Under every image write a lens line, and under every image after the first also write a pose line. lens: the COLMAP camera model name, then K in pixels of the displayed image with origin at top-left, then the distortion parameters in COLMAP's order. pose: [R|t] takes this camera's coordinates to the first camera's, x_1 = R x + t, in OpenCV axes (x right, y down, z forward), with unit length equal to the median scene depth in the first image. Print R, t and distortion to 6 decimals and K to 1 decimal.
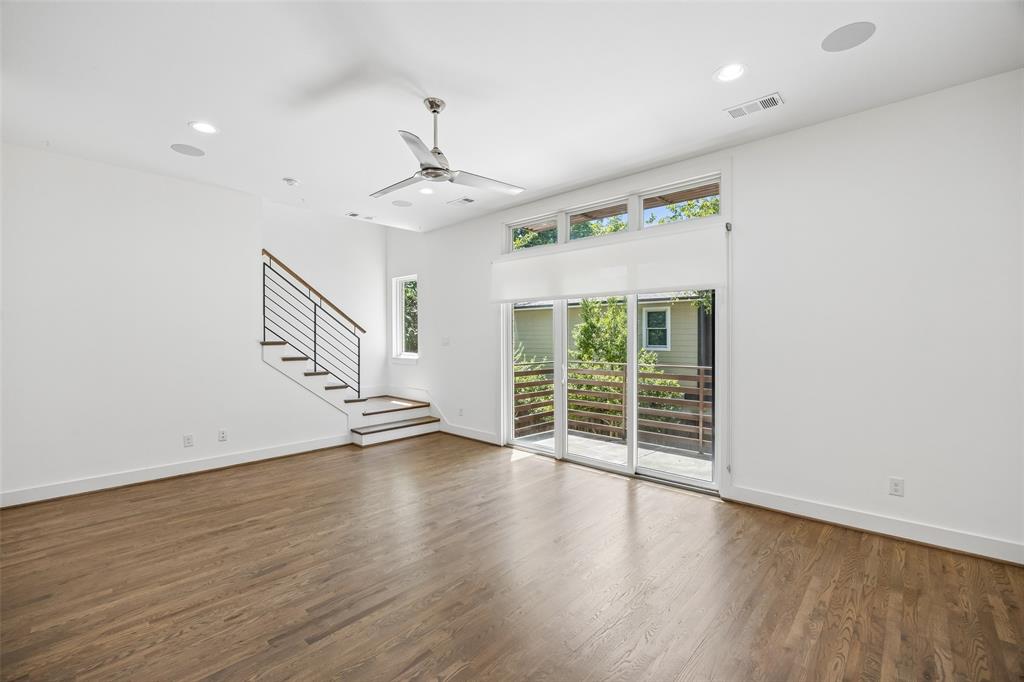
lens RADIAL K [[436.7, 0, 511.1], [0, 436.7, 339.7], [0, 0, 1]] dist [-0.016403, -0.000356]
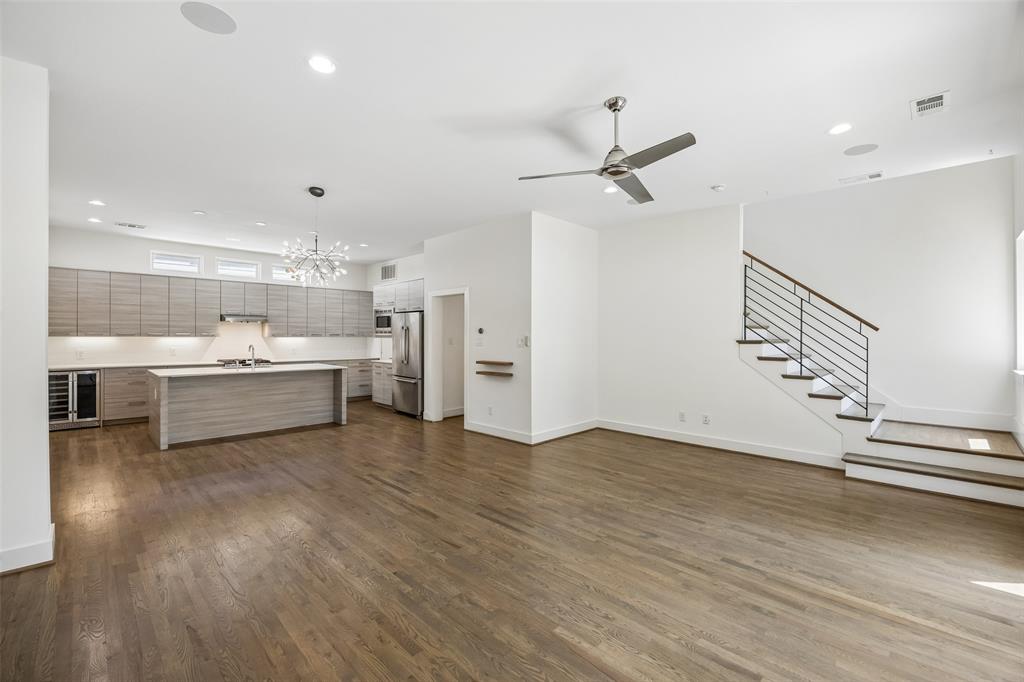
lens RADIAL K [[436.7, 0, 511.1], [0, 436.7, 339.7], [0, 0, 1]] dist [-0.016403, -0.000356]
pose [[-0.033644, 0.010567, -0.999378, 0.559916], [-0.009724, 0.999893, 0.010900, -0.003258], [0.999387, 0.010085, -0.033538, 0.532992]]
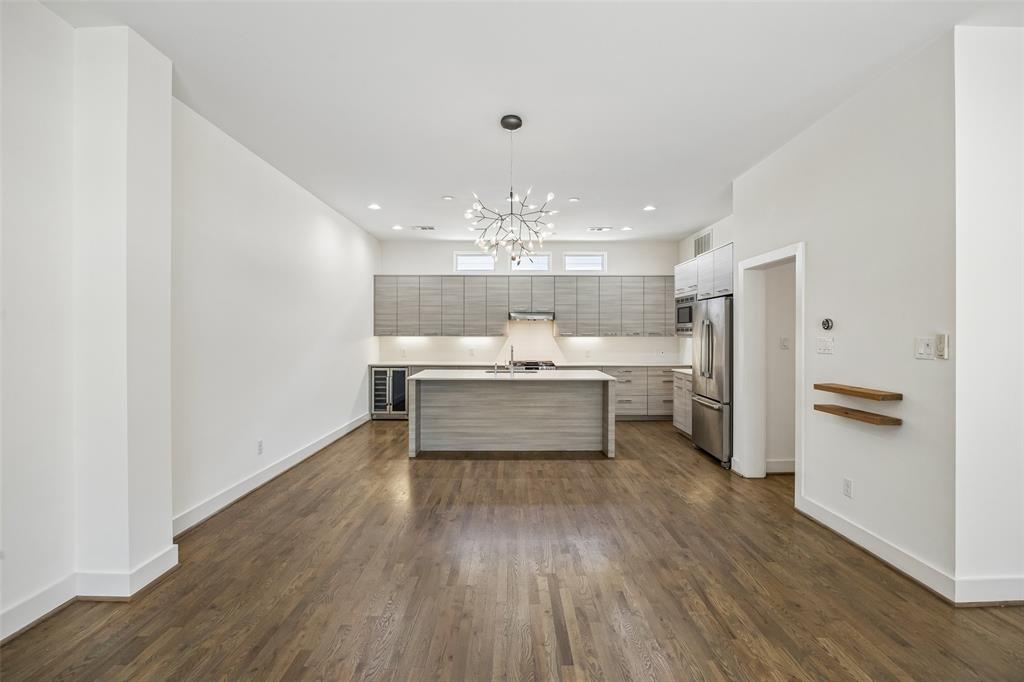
lens RADIAL K [[466.0, 0, 514.3], [0, 466.0, 337.4], [0, 0, 1]] dist [-0.010685, -0.000071]
pose [[-0.725404, 0.005484, -0.688302, 0.038878], [-0.003375, 0.999928, 0.011525, -0.001112], [0.688315, 0.010683, -0.725333, 0.584688]]
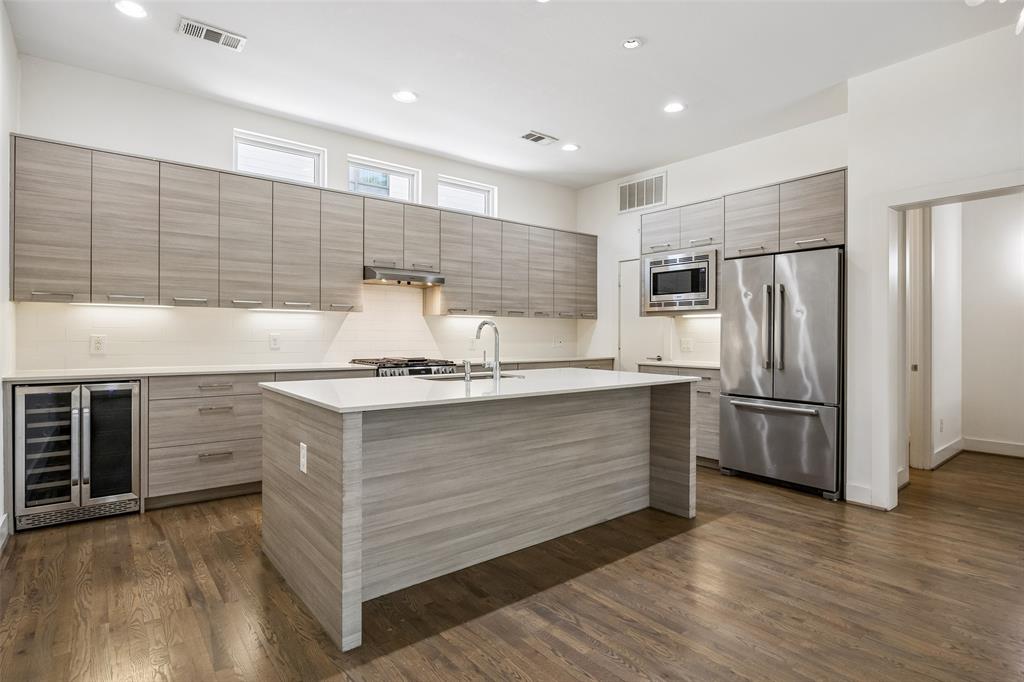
lens RADIAL K [[516.5, 0, 512.0], [0, 516.5, 341.0], [0, 0, 1]] dist [-0.014909, 0.000603]
pose [[-0.143750, 0.012989, -0.989529, -0.189689], [-0.007877, 0.999867, 0.014269, 0.055707], [0.989583, 0.009845, -0.143628, -0.264417]]
